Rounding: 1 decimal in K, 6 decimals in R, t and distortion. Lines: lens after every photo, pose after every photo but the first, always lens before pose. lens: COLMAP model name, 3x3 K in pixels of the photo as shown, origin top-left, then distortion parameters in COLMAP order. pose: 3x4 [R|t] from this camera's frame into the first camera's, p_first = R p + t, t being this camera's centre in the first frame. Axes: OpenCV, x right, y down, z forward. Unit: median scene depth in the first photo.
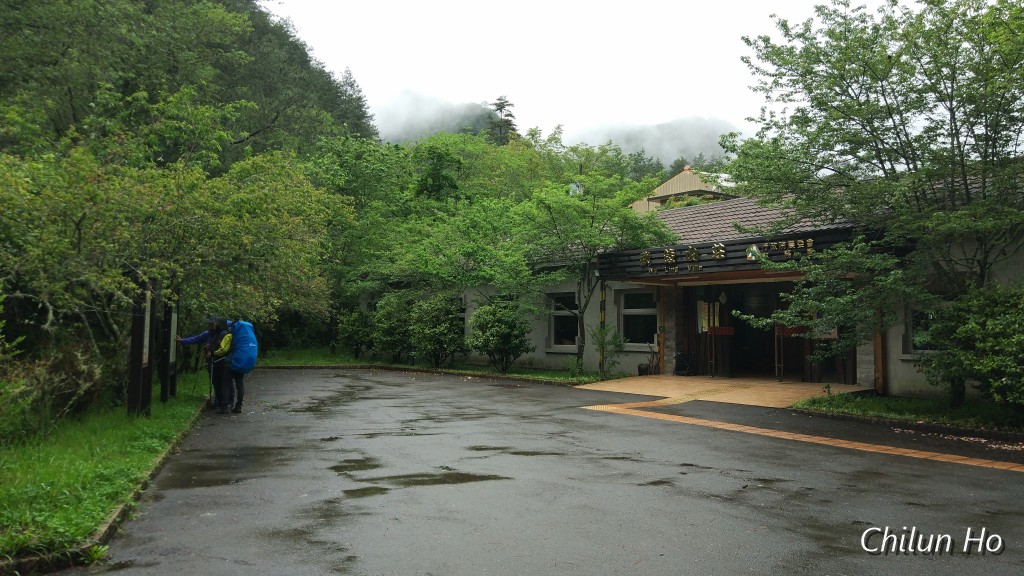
lens RADIAL K [[777.6, 0, 508.4], [0, 777.6, 284.6], [0, 0, 1]] dist [0.119933, -0.170201]
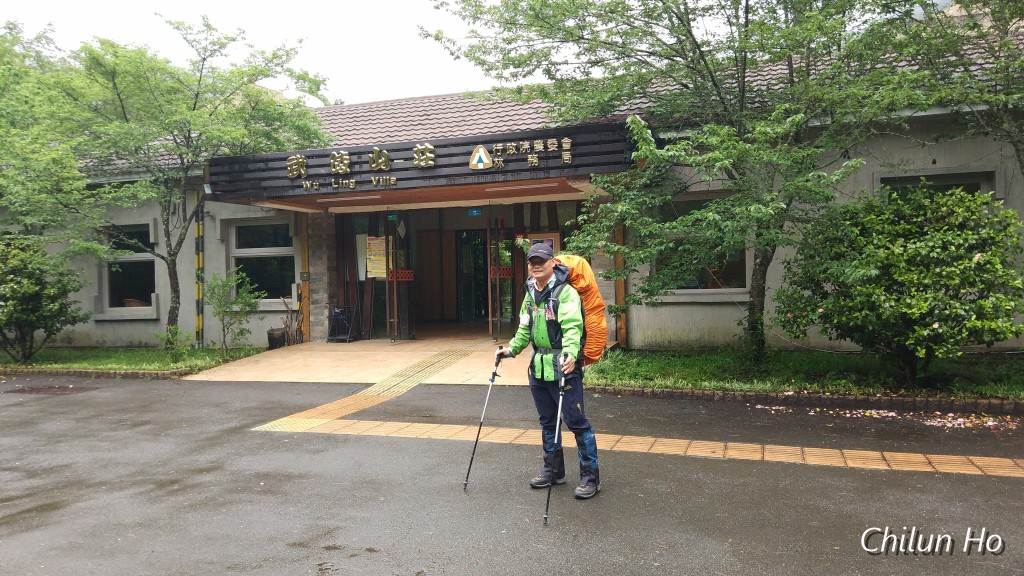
lens RADIAL K [[778.9, 0, 511.6], [0, 778.9, 280.1], [0, 0, 1]] dist [0.079719, -0.076172]
pose [[0.825915, -0.035300, 0.562689, -0.043251], [0.001740, 0.998193, 0.060067, 0.021208], [-0.563792, -0.048631, 0.824484, 0.365813]]
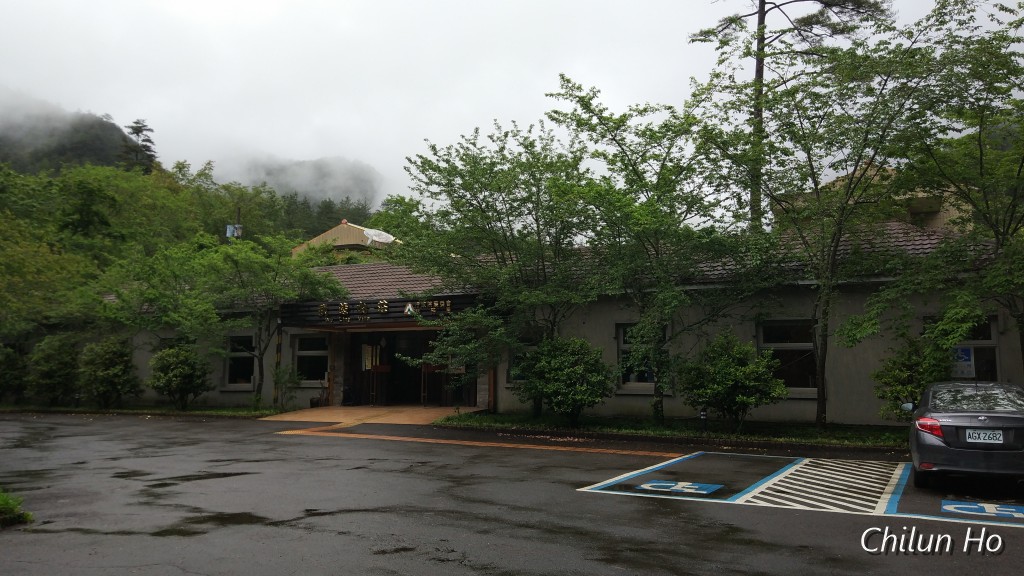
lens RADIAL K [[778.9, 0, 511.6], [0, 778.9, 280.1], [0, 0, 1]] dist [0.079719, -0.076172]
pose [[0.898416, 0.039909, 0.437329, -0.094889], [-0.016256, 0.998202, -0.057698, -0.014026], [-0.438845, 0.044728, 0.897449, -0.223480]]
